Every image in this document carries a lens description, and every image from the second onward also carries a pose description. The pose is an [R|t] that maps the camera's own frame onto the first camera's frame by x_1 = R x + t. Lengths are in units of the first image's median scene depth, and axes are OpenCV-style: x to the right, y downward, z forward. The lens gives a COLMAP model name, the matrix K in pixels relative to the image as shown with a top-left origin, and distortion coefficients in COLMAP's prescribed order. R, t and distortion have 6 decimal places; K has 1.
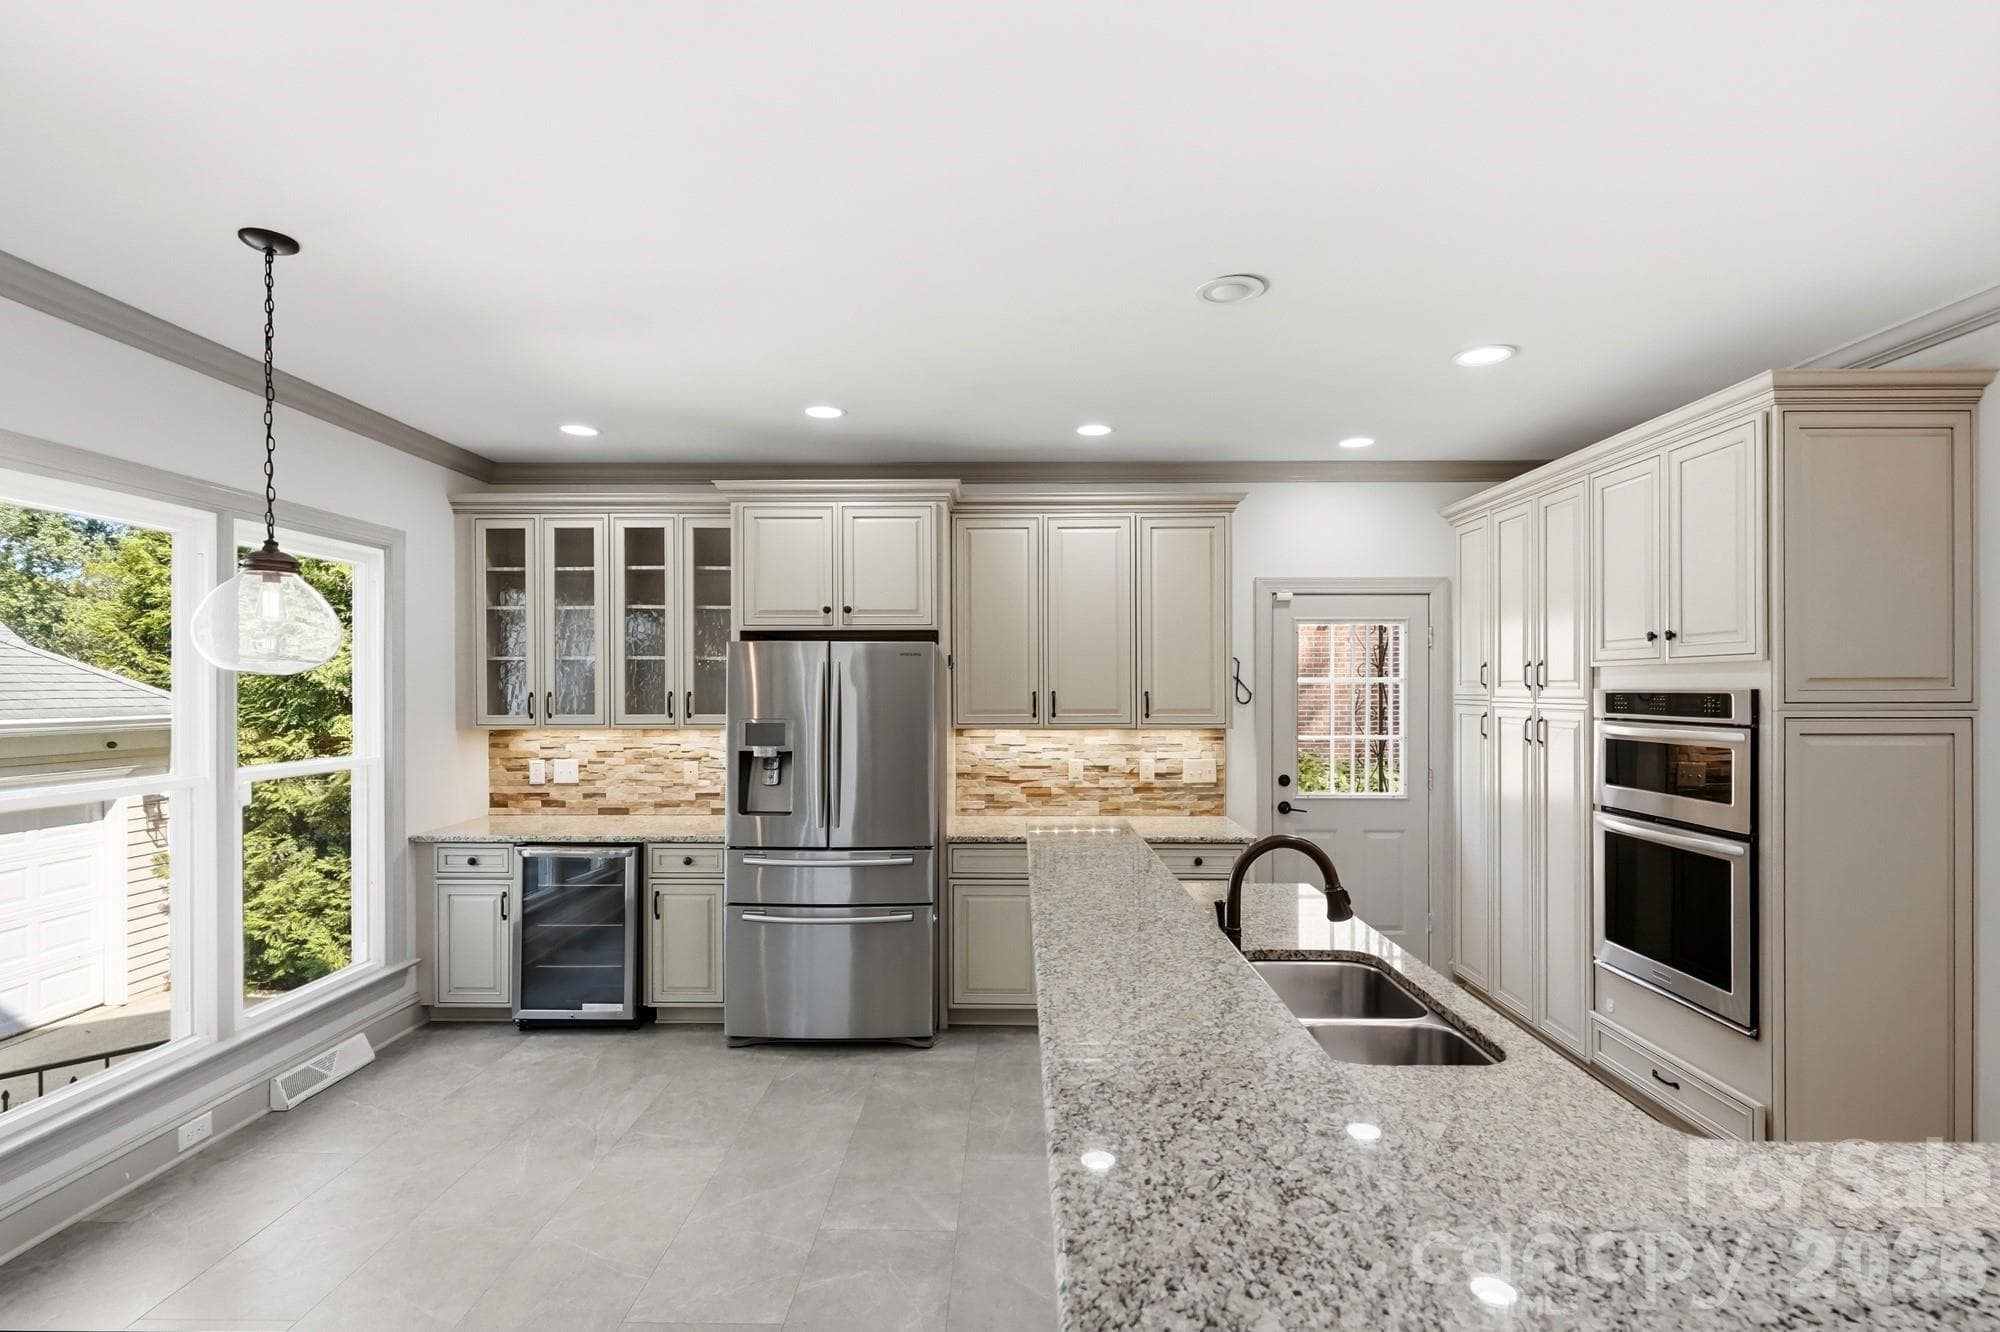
lens RADIAL K [[923.7, 0, 1007.9], [0, 923.7, 687.2], [0, 0, 1]] dist [0.000998, 0.000041]
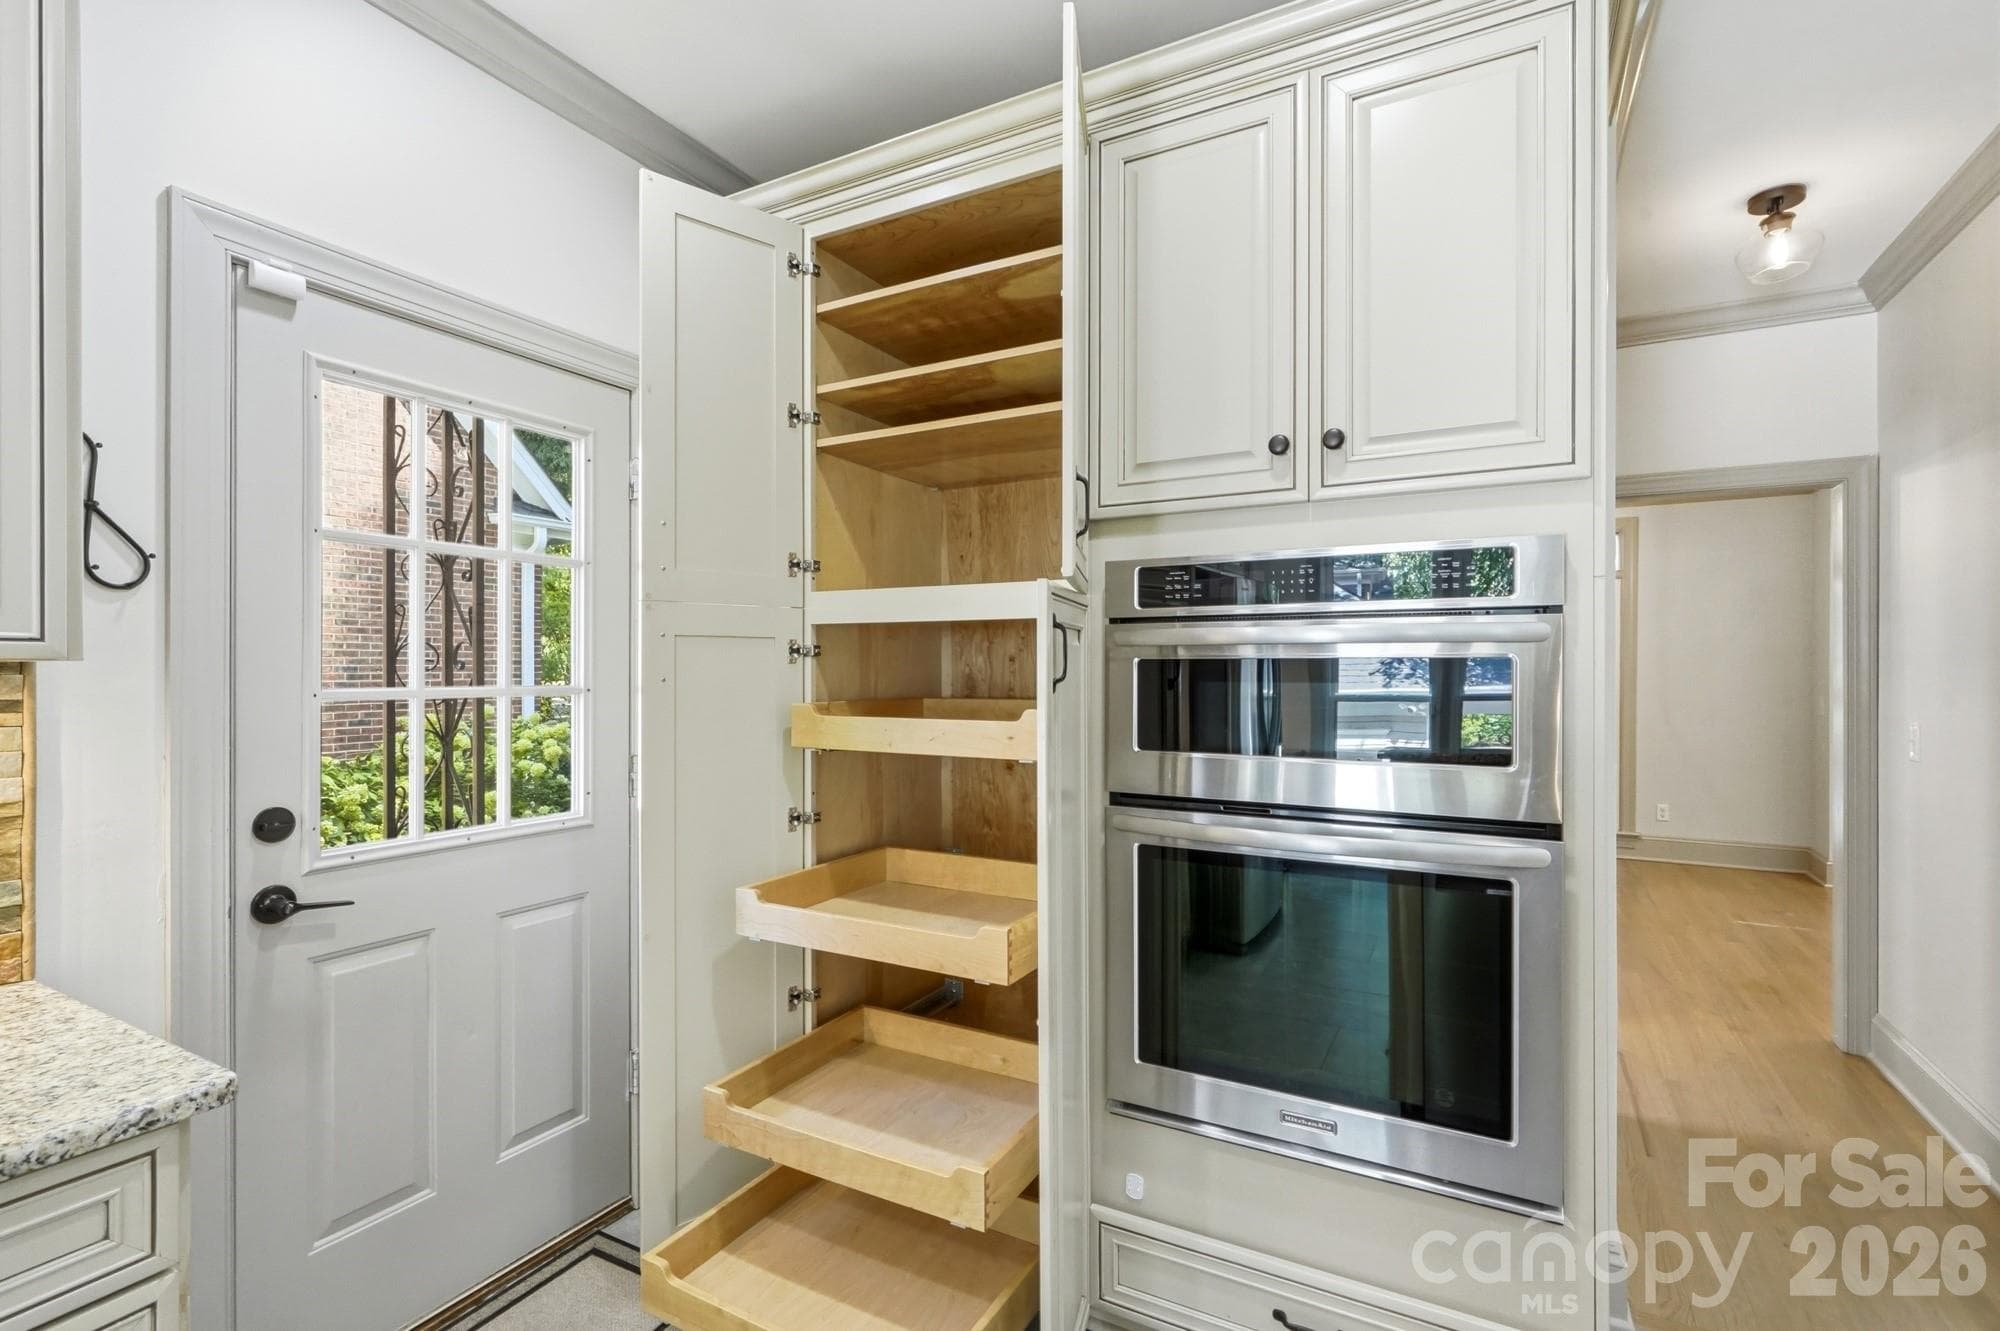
lens RADIAL K [[911.6, 0, 1000.0], [0, 911.6, 665.5], [0, 0, 1]] dist [0.000483, -0.000148]
pose [[0.469253, -0.003564, 0.883056, 0.128830], [0.003347, 0.999992, 0.002257, 0.042301], [-0.883057, 0.001897, 0.469261, 0.611587]]
